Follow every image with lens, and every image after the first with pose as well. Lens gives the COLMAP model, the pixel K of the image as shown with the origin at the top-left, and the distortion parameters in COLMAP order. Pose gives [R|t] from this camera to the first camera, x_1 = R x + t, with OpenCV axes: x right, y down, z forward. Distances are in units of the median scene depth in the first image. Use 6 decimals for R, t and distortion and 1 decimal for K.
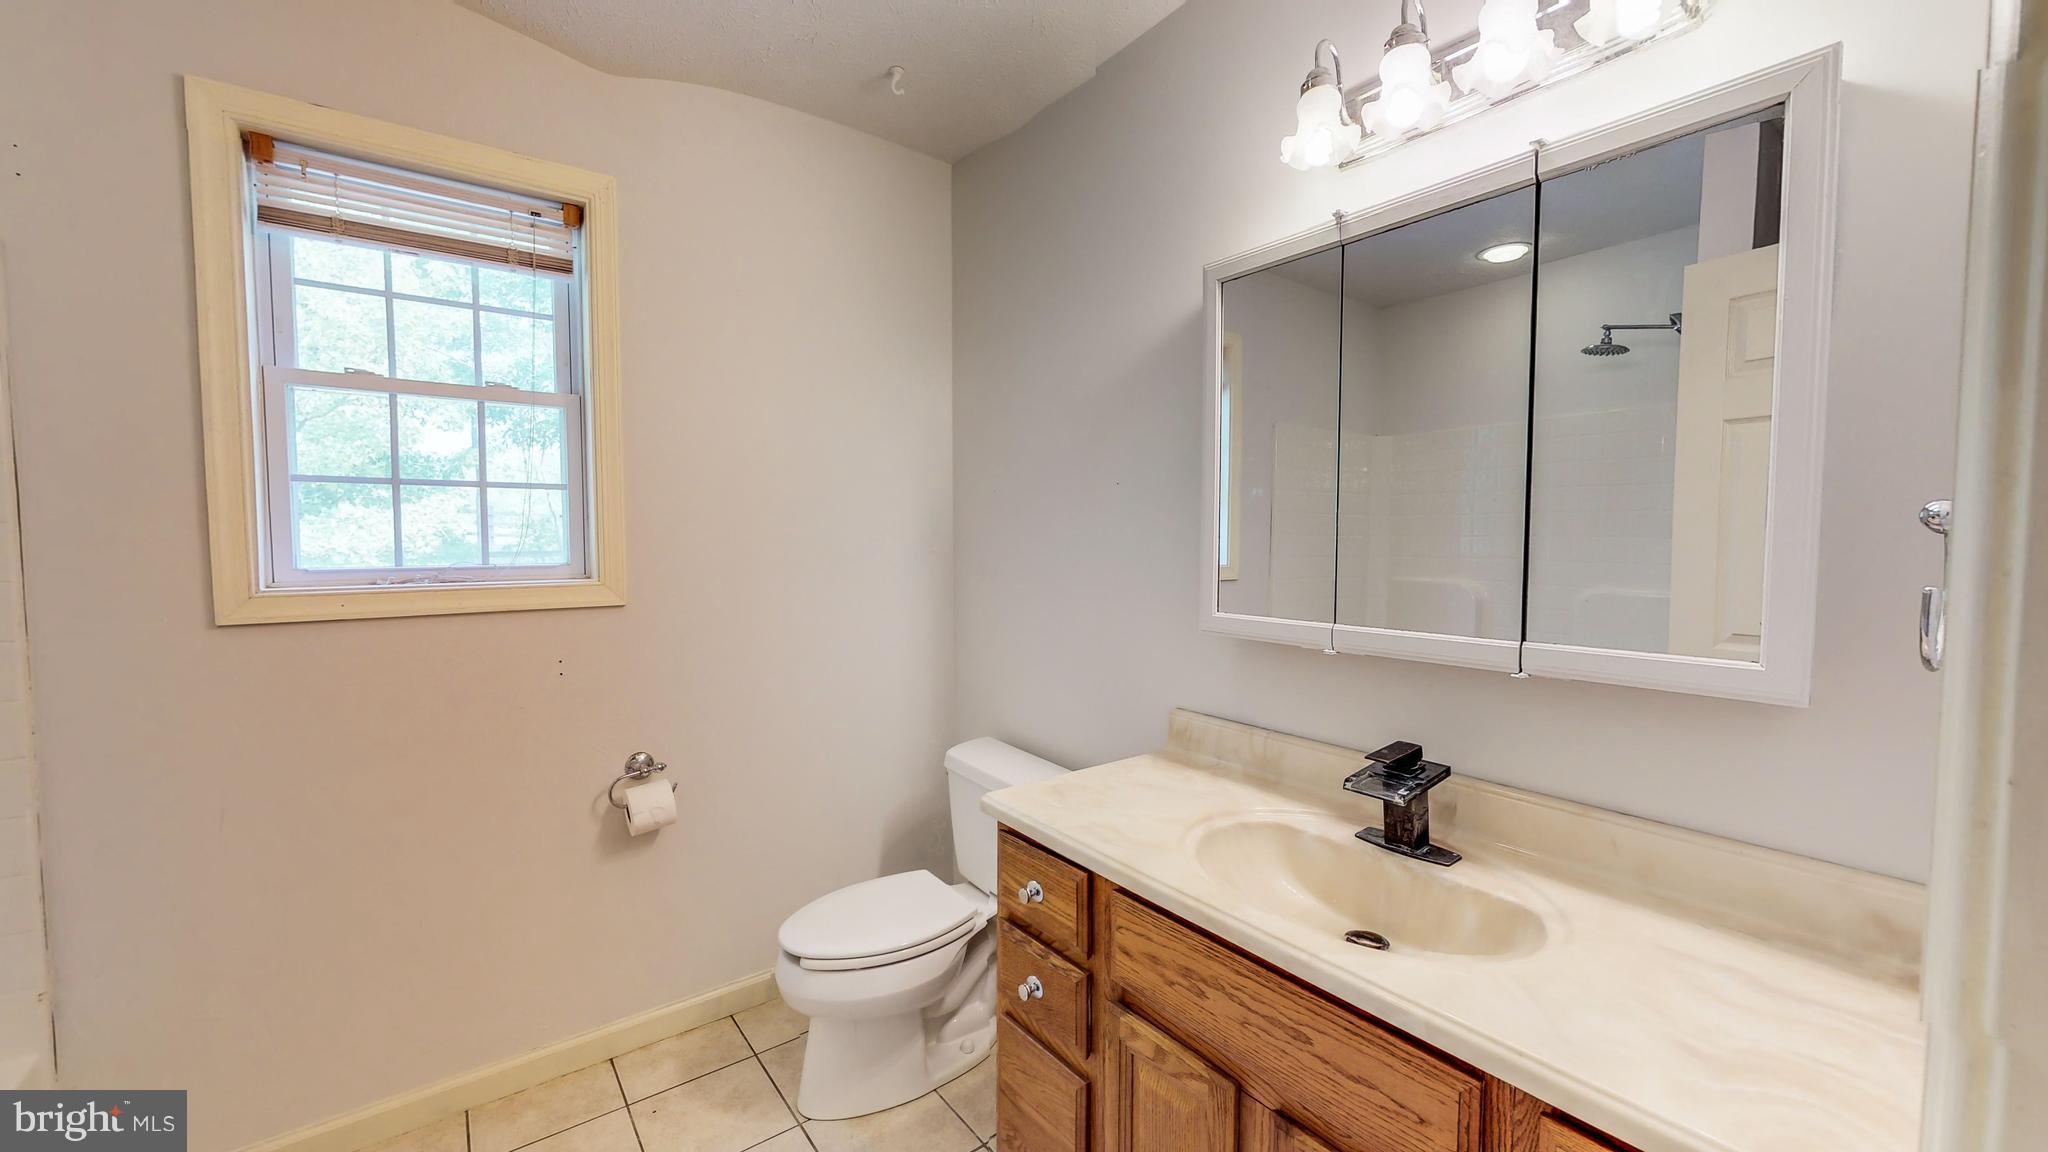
lens RADIAL K [[785.8, 0, 1022.9], [0, 785.8, 570.3], [0, 0, 1]] dist [0.001337, -0.000524]
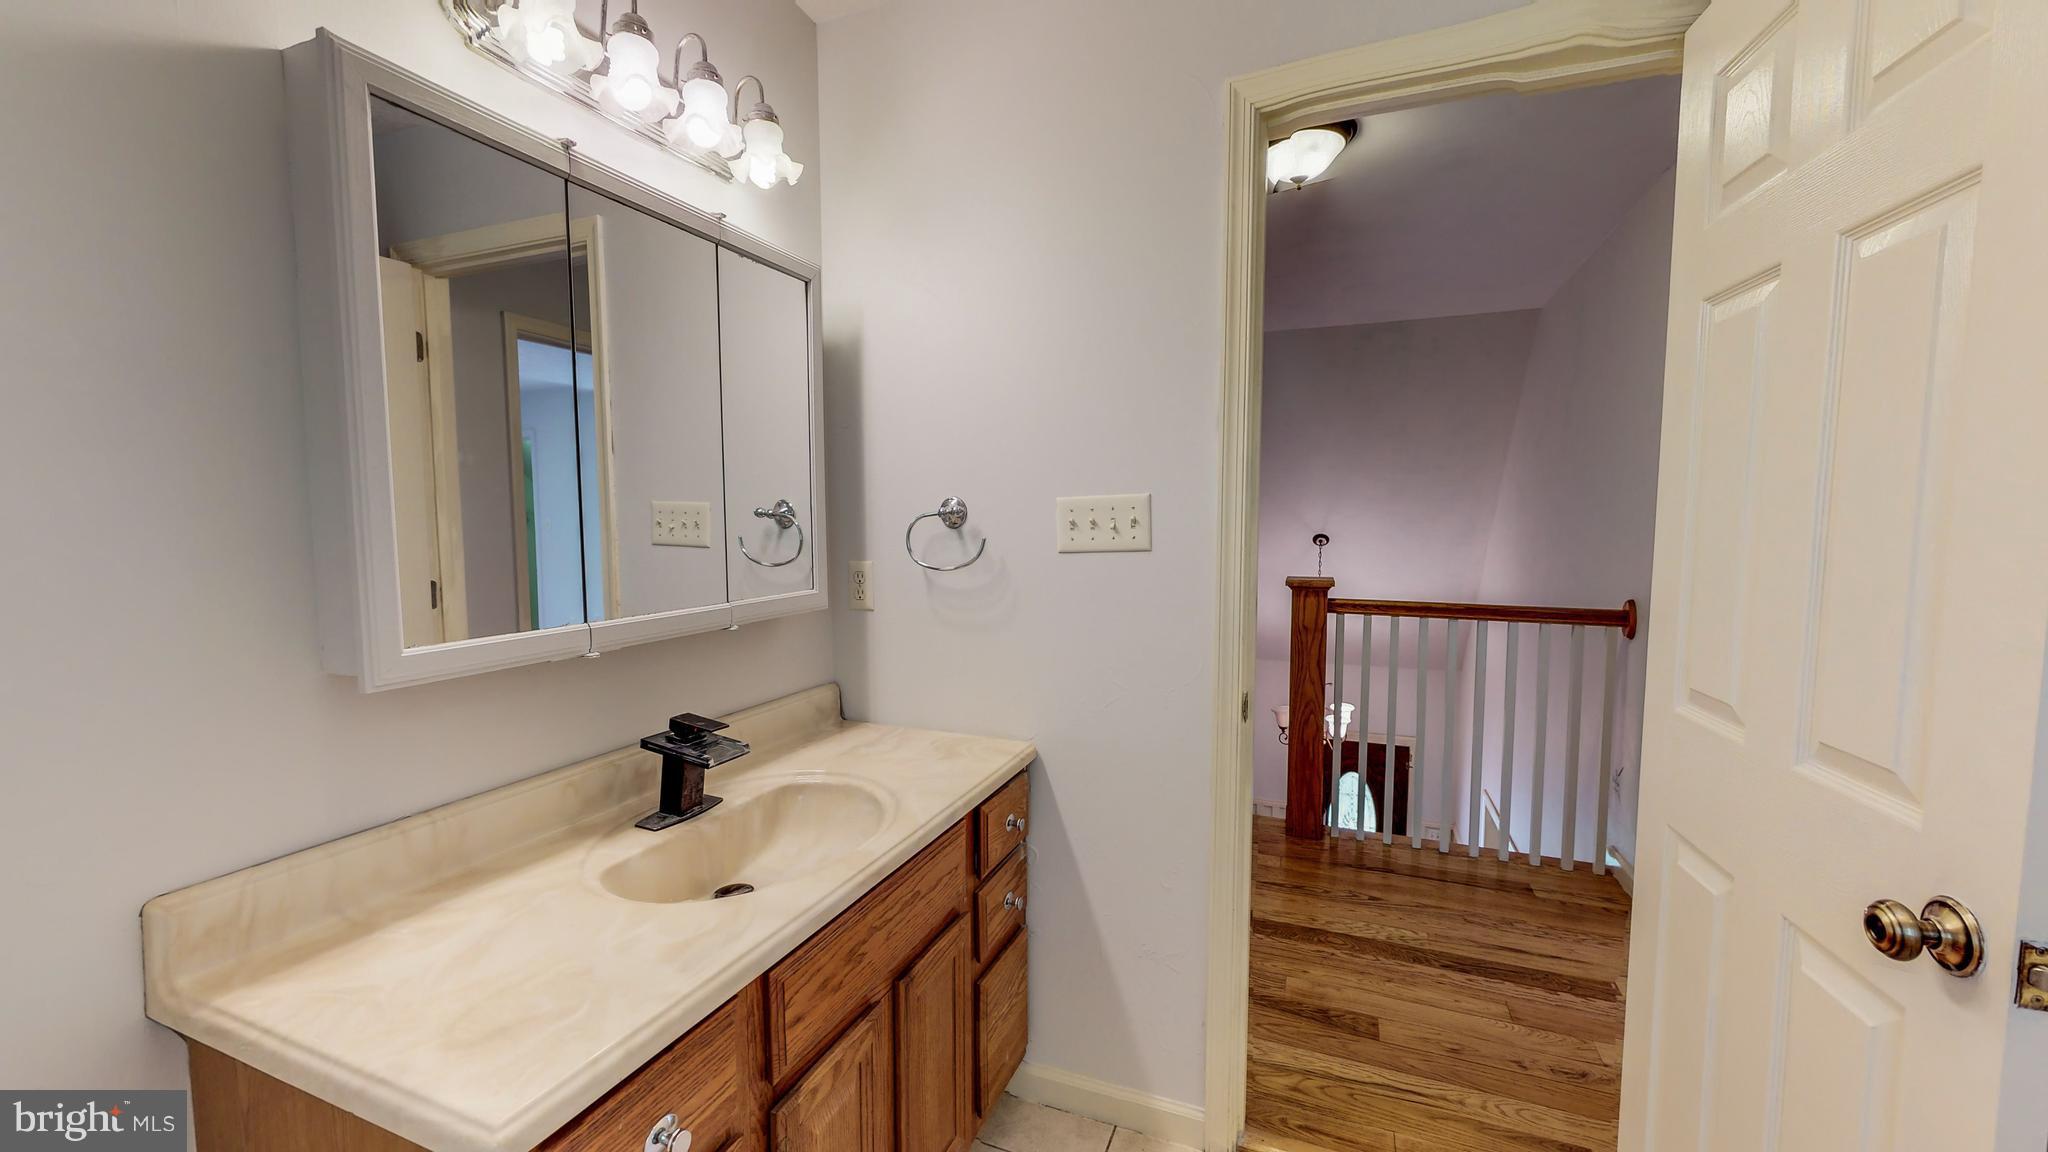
lens RADIAL K [[785.8, 0, 1021.7], [0, 785.8, 579.8], [0, 0, 1]] dist [0.001337, -0.000524]
pose [[-0.510433, -0.072994, 0.856814, -0.578812], [0.038584, 0.993443, 0.107619, -0.053709], [-0.859052, 0.087992, -0.504270, 1.003612]]
